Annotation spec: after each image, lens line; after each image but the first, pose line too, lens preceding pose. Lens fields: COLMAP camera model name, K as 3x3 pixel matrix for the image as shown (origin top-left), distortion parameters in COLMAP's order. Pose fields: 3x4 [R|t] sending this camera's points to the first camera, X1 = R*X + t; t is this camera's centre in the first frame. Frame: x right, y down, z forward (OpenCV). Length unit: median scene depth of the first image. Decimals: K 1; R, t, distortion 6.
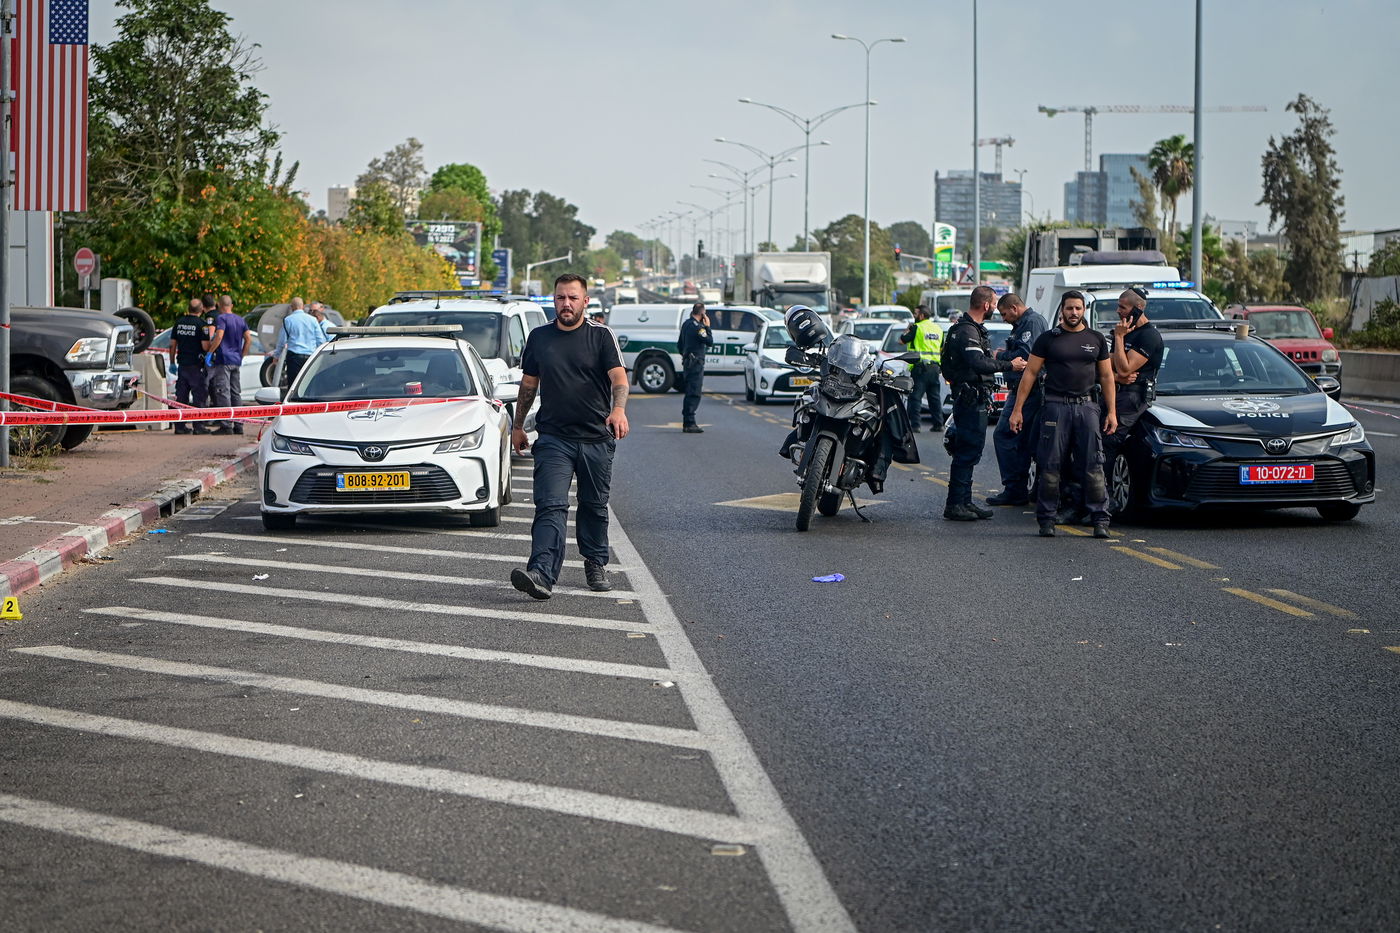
lens RADIAL K [[2872.7, 0, 700.0], [0, 2872.7, 466.5], [0, 0, 1]] dist [0.008441, 0.041830]
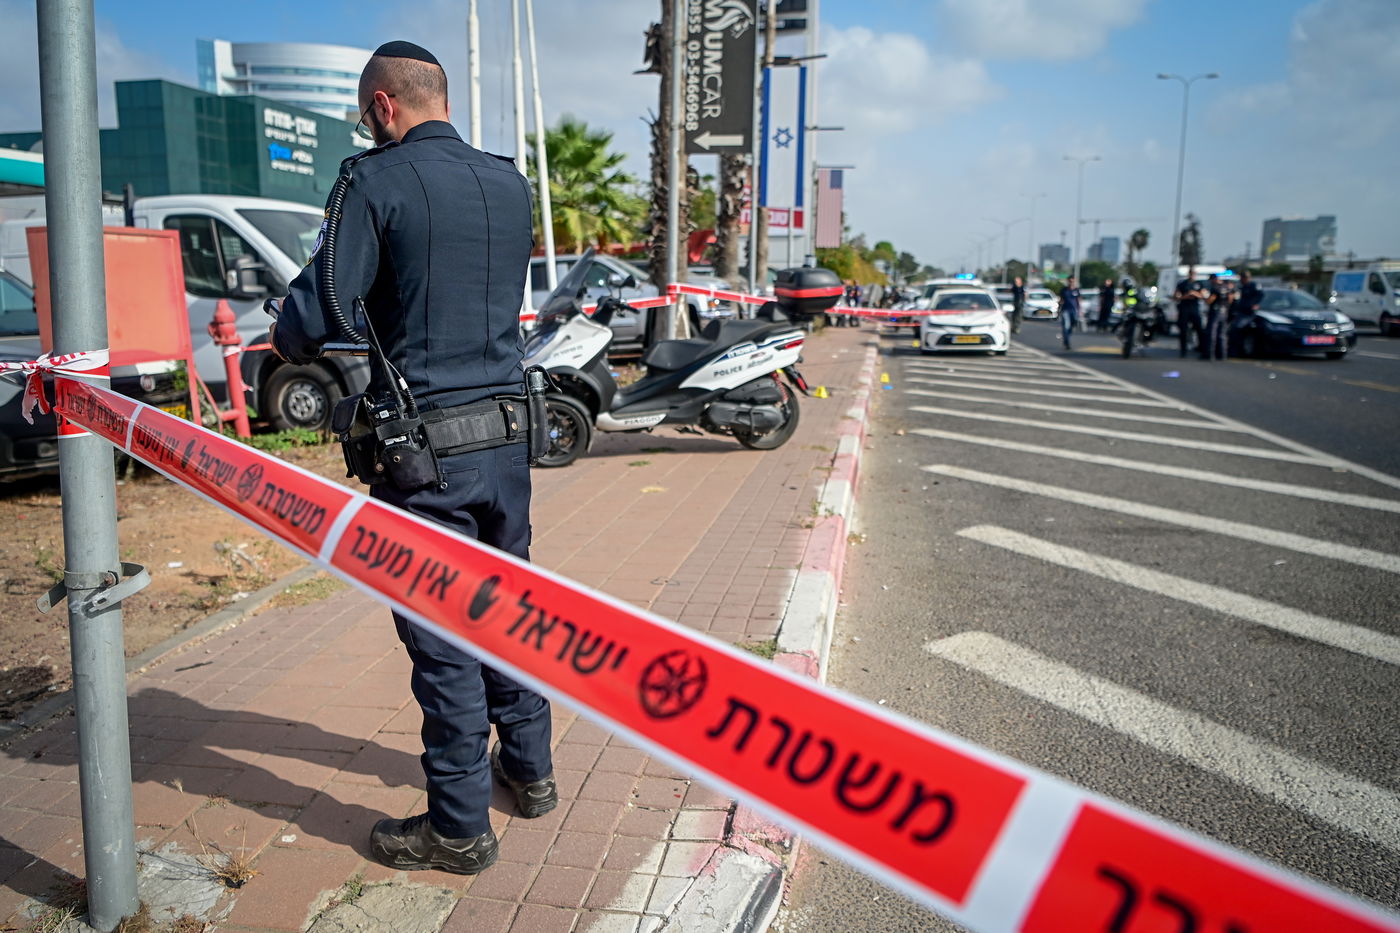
lens RADIAL K [[925.0, 0, 717.7], [0, 925.0, 465.2], [0, 0, 1]] dist [-0.022844, -0.000393]
pose [[0.977369, 0.038227, -0.208059, -0.120975], [-0.011486, 0.991676, 0.128246, 0.011165], [0.211230, -0.122954, 0.969672, 0.033090]]
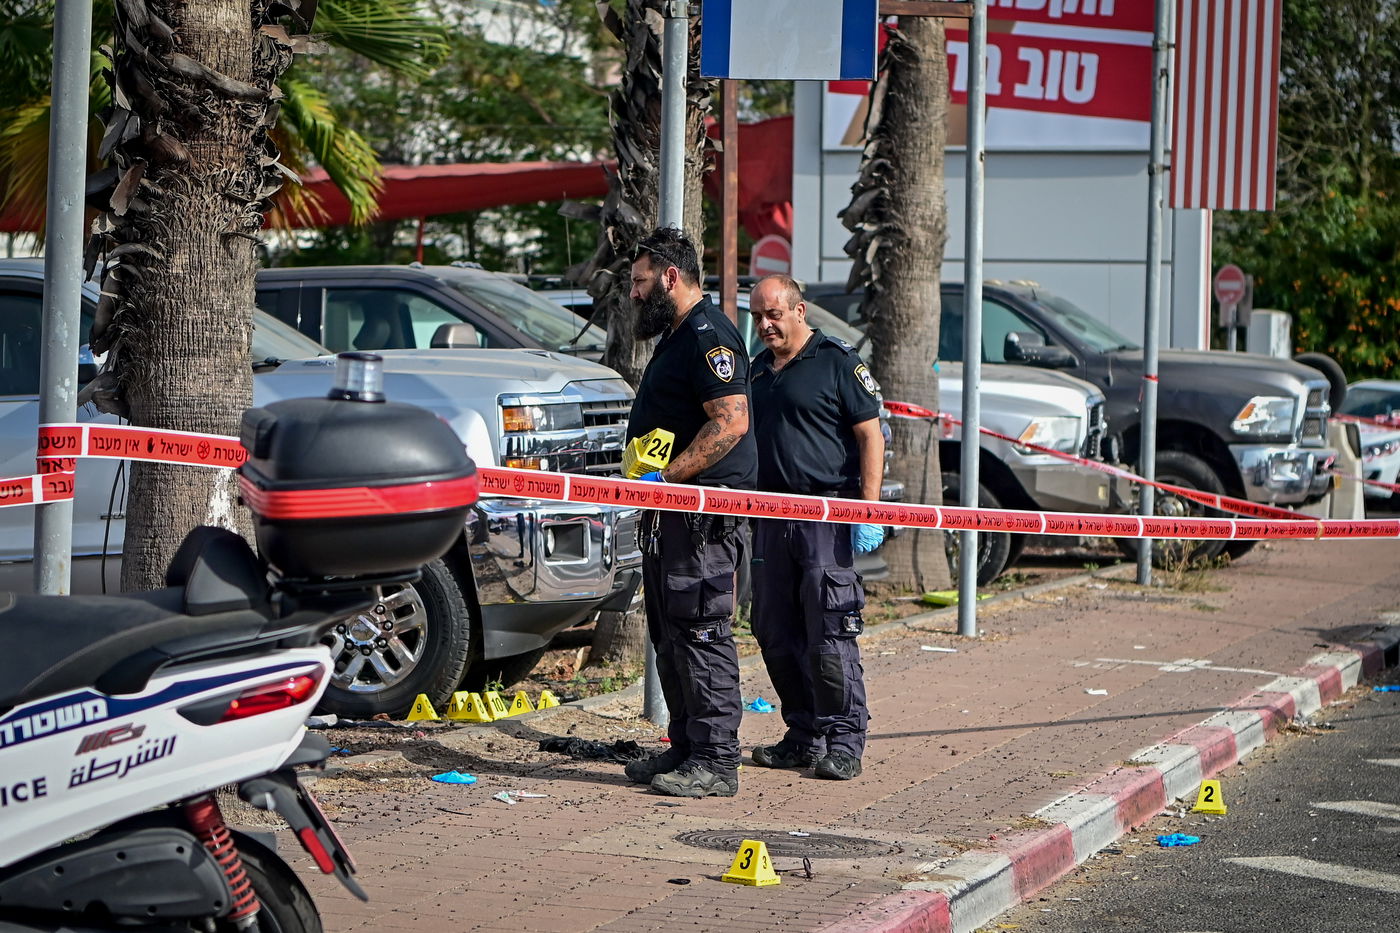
lens RADIAL K [[4294.8, 0, 921.9], [0, 4294.8, 466.6], [0, 0, 1]] dist [-0.007627, -0.029556]
pose [[0.964487, 0.020246, -0.263354, -0.024386], [-0.028103, 0.999264, -0.026102, 0.000115], [0.262632, 0.032577, 0.964346, 0.006175]]
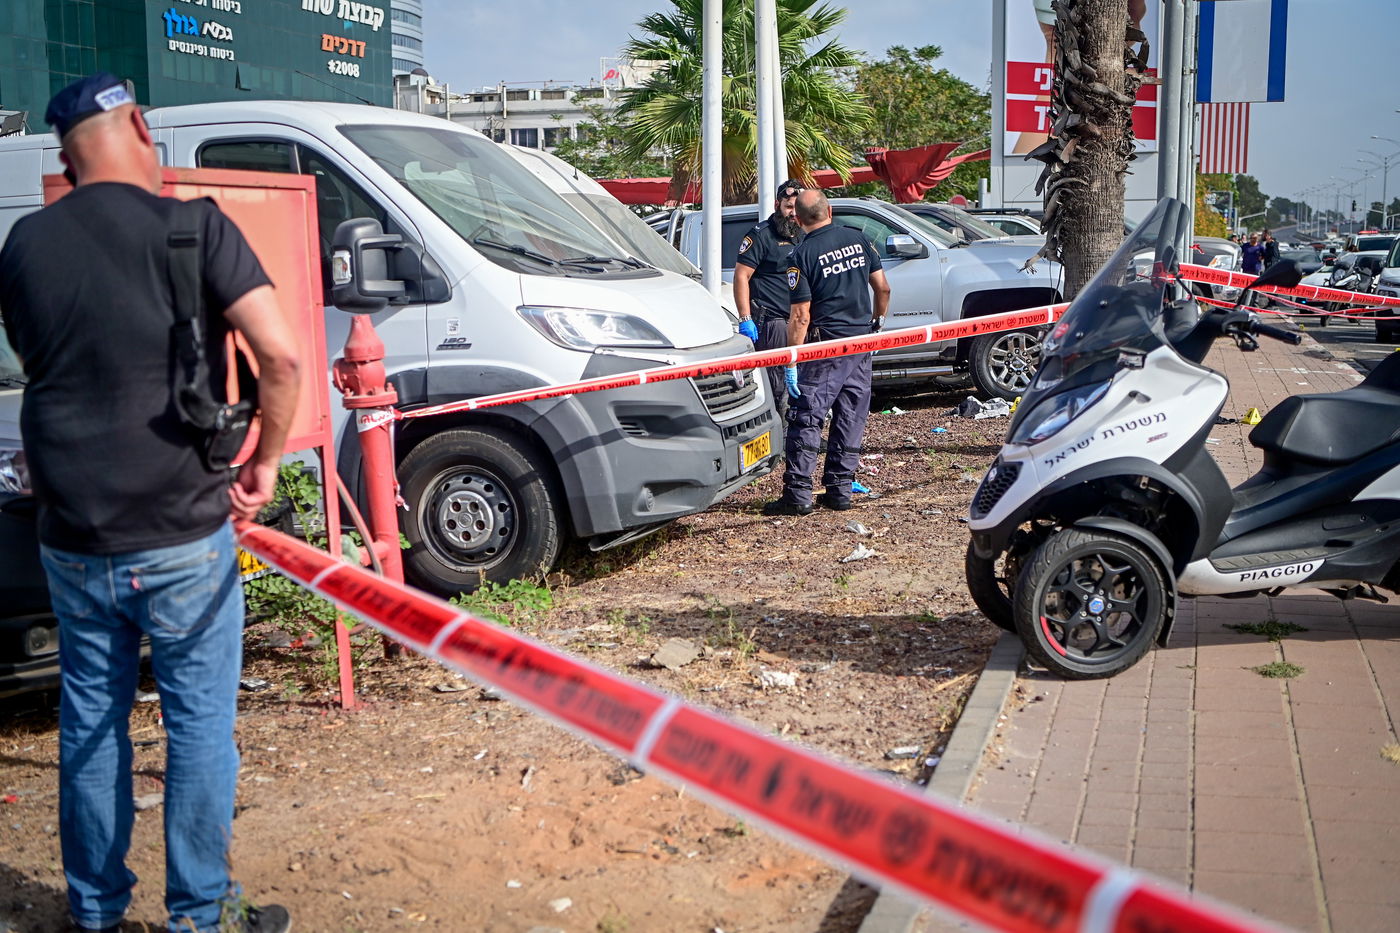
lens RADIAL K [[1607.3, 0, 730.2], [0, 1607.3, 465.1], [0, 0, 1]] dist [-0.017984, -0.017001]
pose [[0.956103, 0.026365, -0.291841, -0.205014], [-0.003673, 0.996944, 0.078033, 0.002511], [0.293006, -0.073535, 0.953278, 0.067207]]
